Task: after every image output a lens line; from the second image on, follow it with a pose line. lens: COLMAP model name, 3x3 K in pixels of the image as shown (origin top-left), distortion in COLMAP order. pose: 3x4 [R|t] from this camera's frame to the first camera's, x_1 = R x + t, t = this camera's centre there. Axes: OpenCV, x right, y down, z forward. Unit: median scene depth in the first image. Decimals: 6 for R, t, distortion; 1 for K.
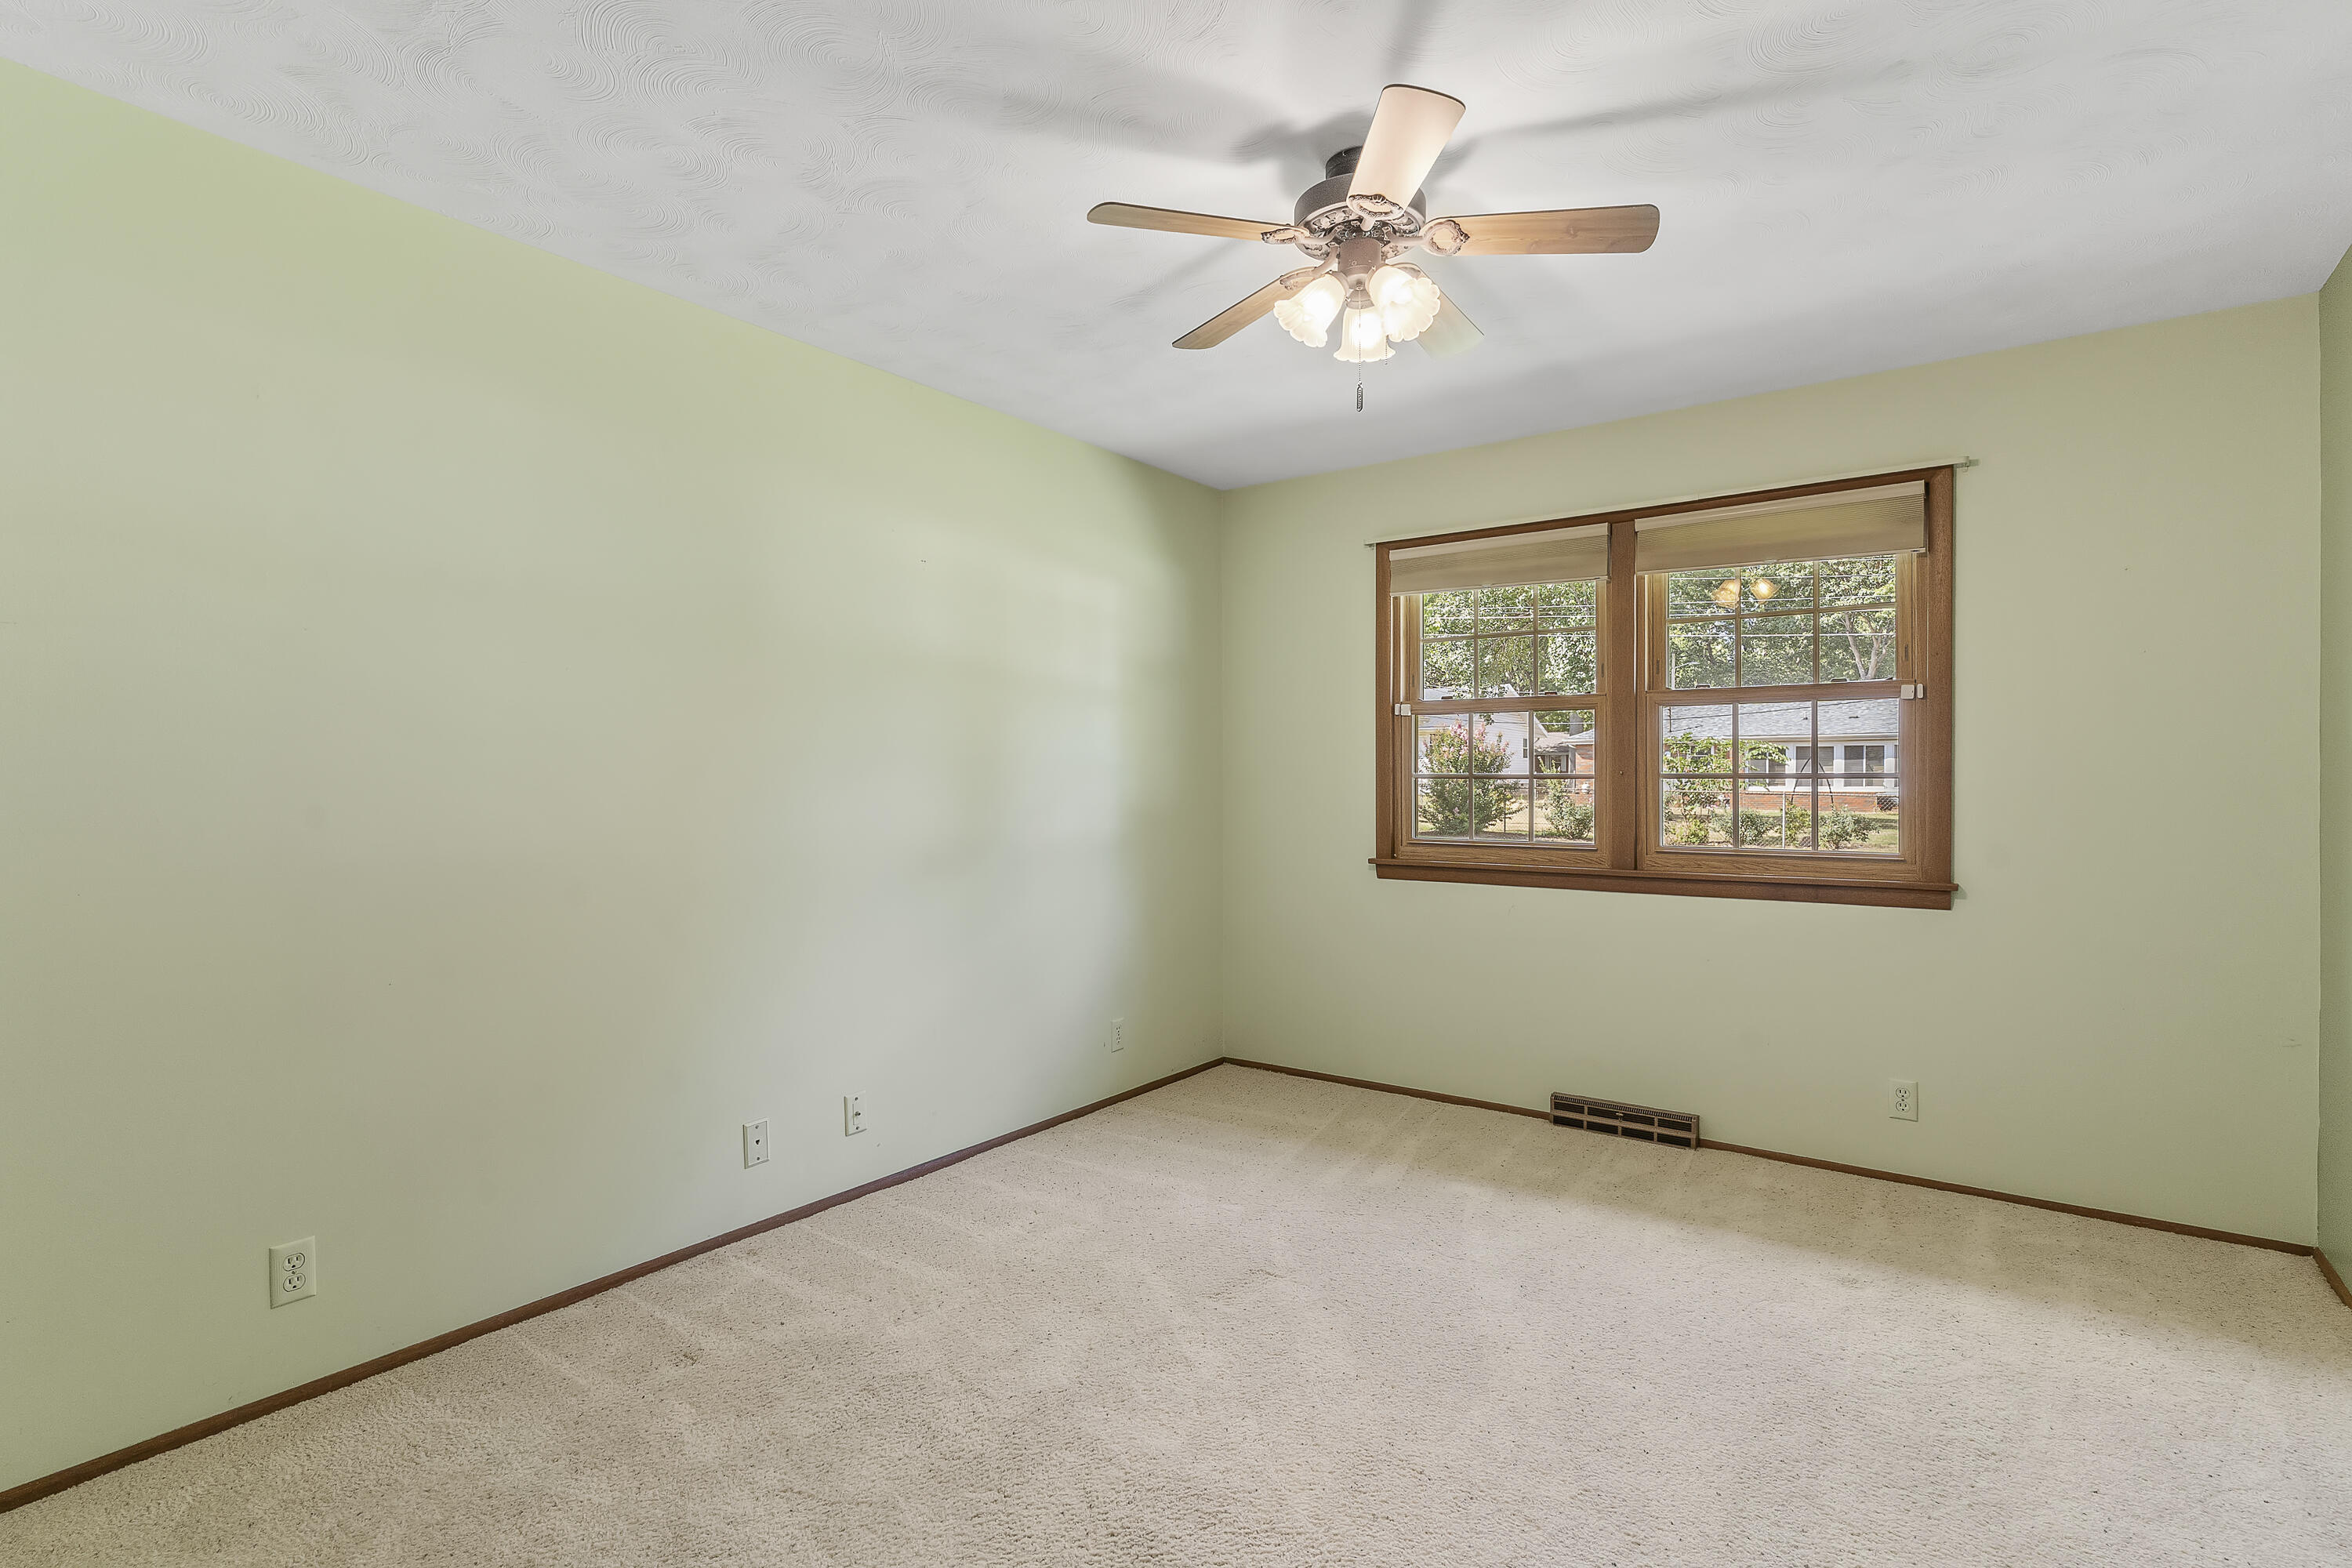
lens RADIAL K [[1141.1, 0, 1186.8], [0, 1141.1, 761.1], [0, 0, 1]] dist [-0.001951, 0.000169]
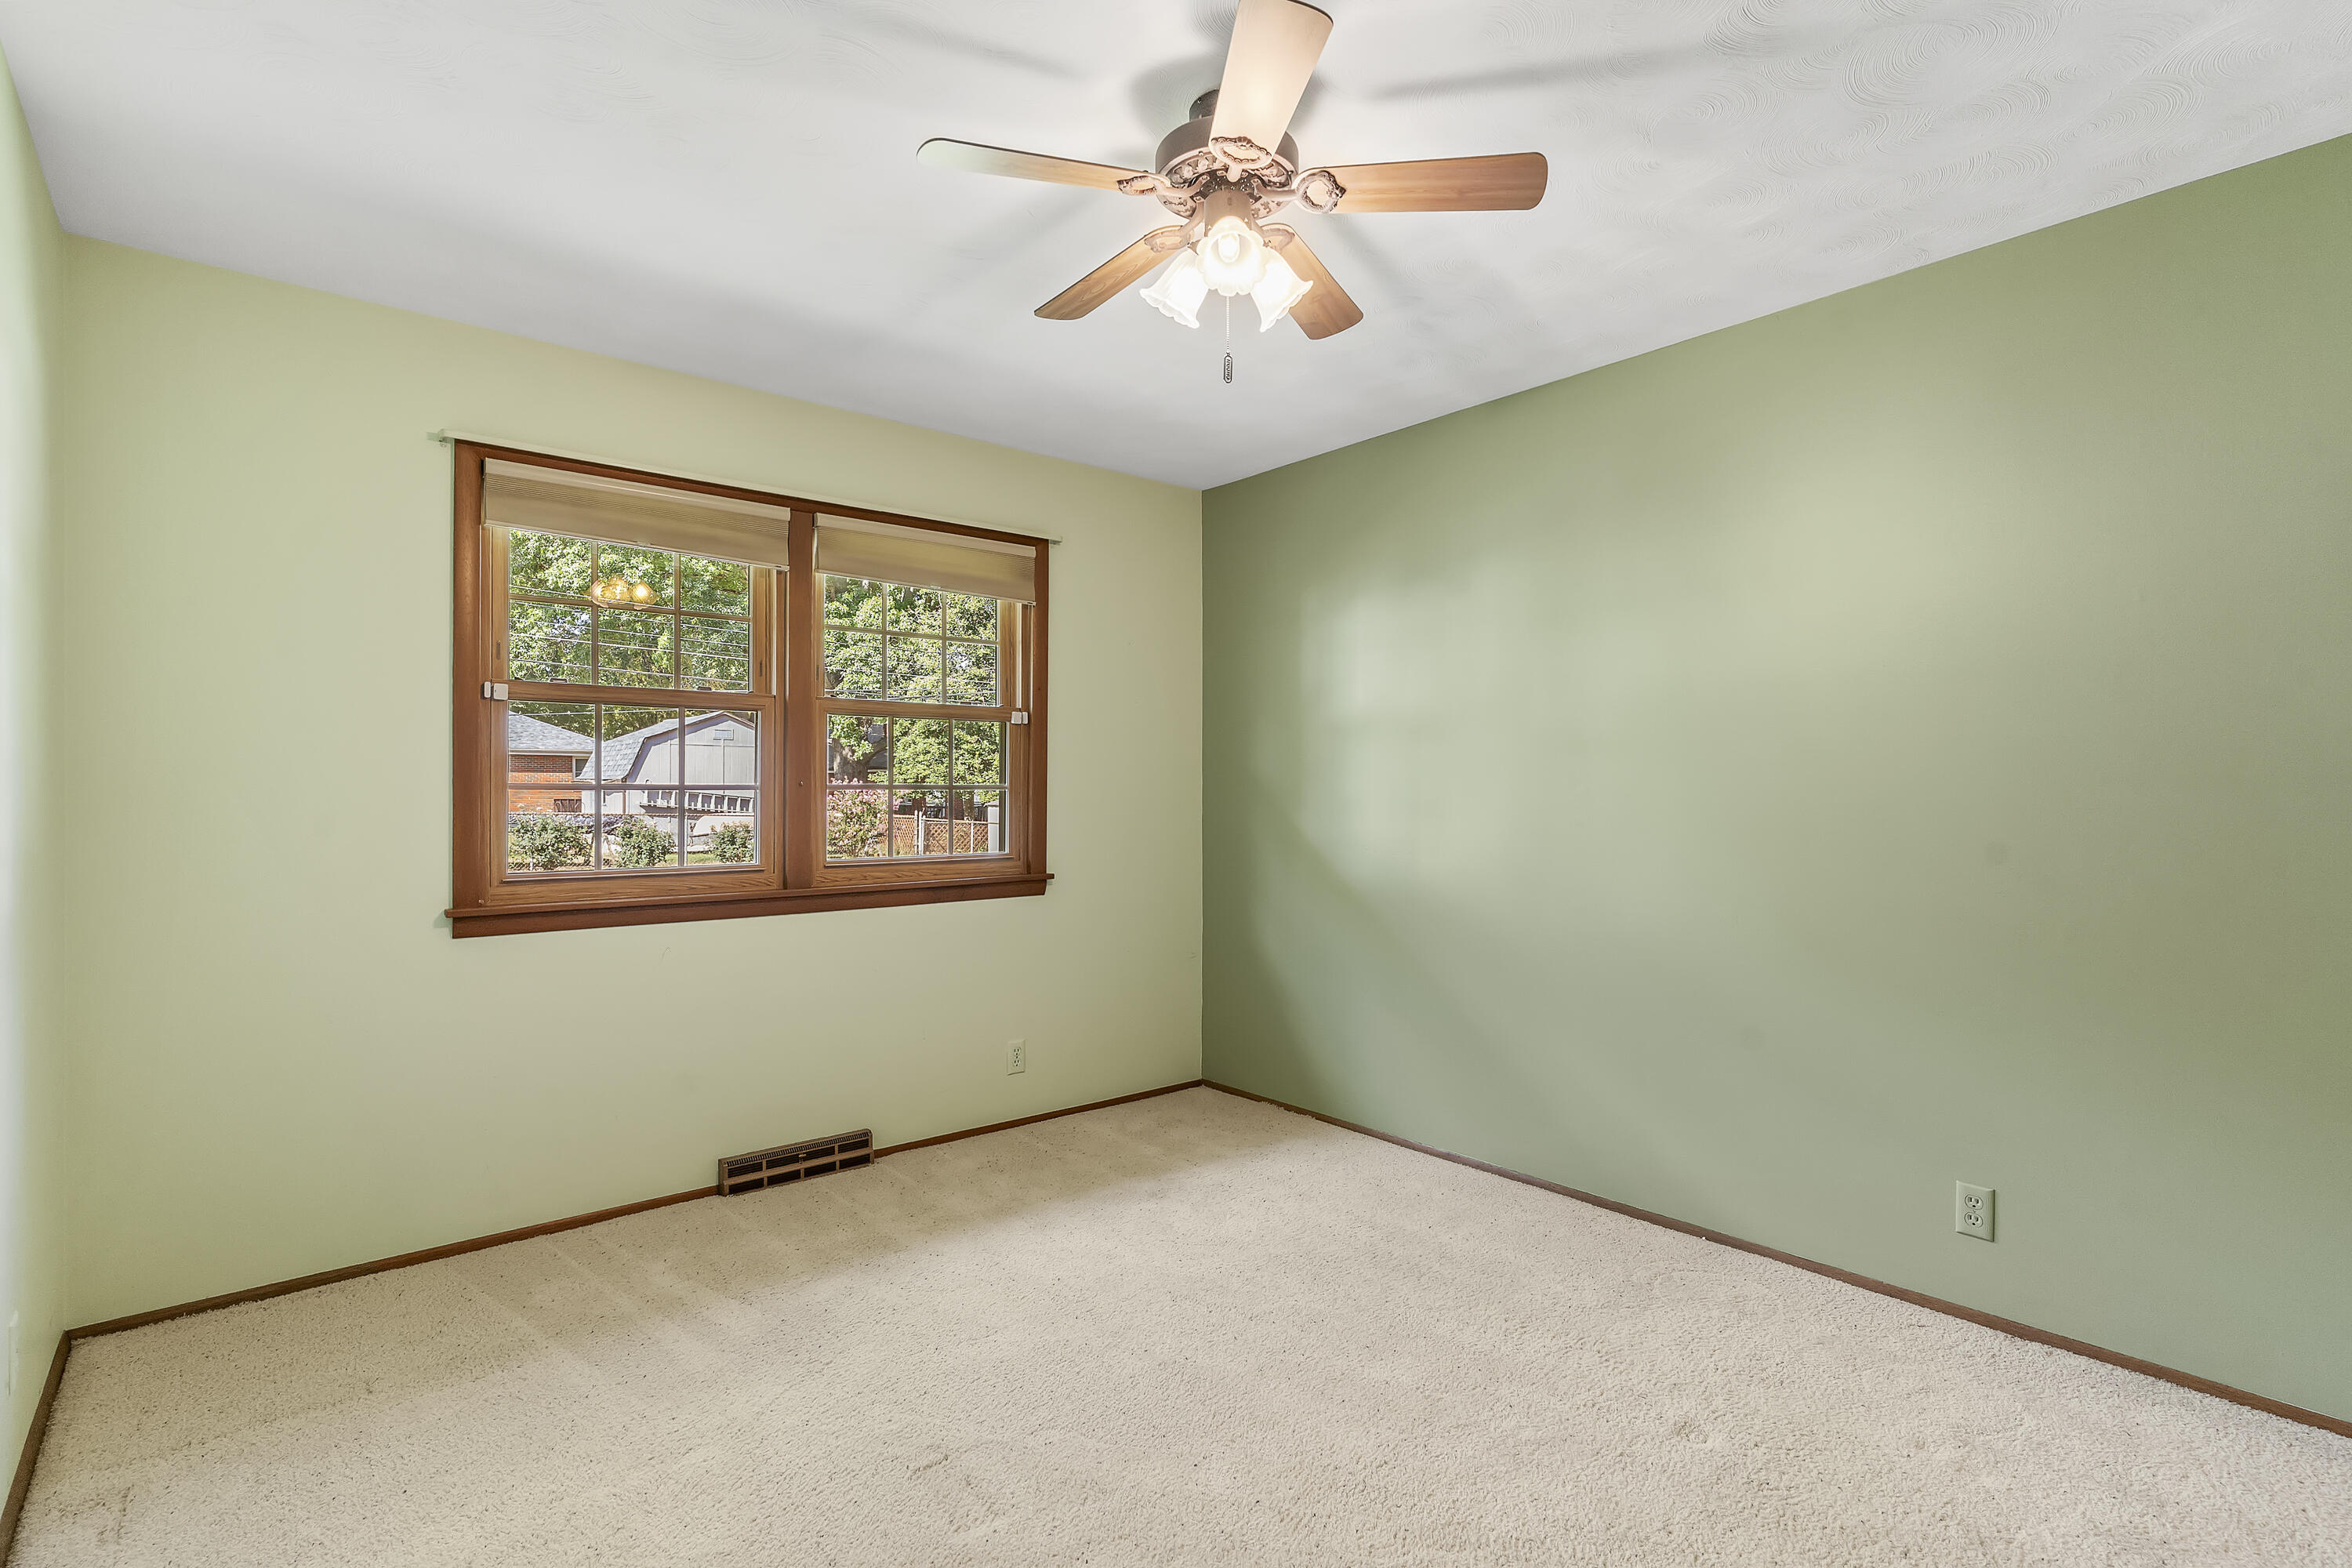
lens RADIAL K [[1103.1, 0, 1176.0], [0, 1103.1, 784.0], [0, 0, 1]] dist [-0.003122, 0.000197]
pose [[0.247160, 0.010019, 0.968923, -0.435745], [-0.007502, 0.999936, -0.008426, 0.017119], [-0.968946, -0.005186, 0.247219, 0.523995]]
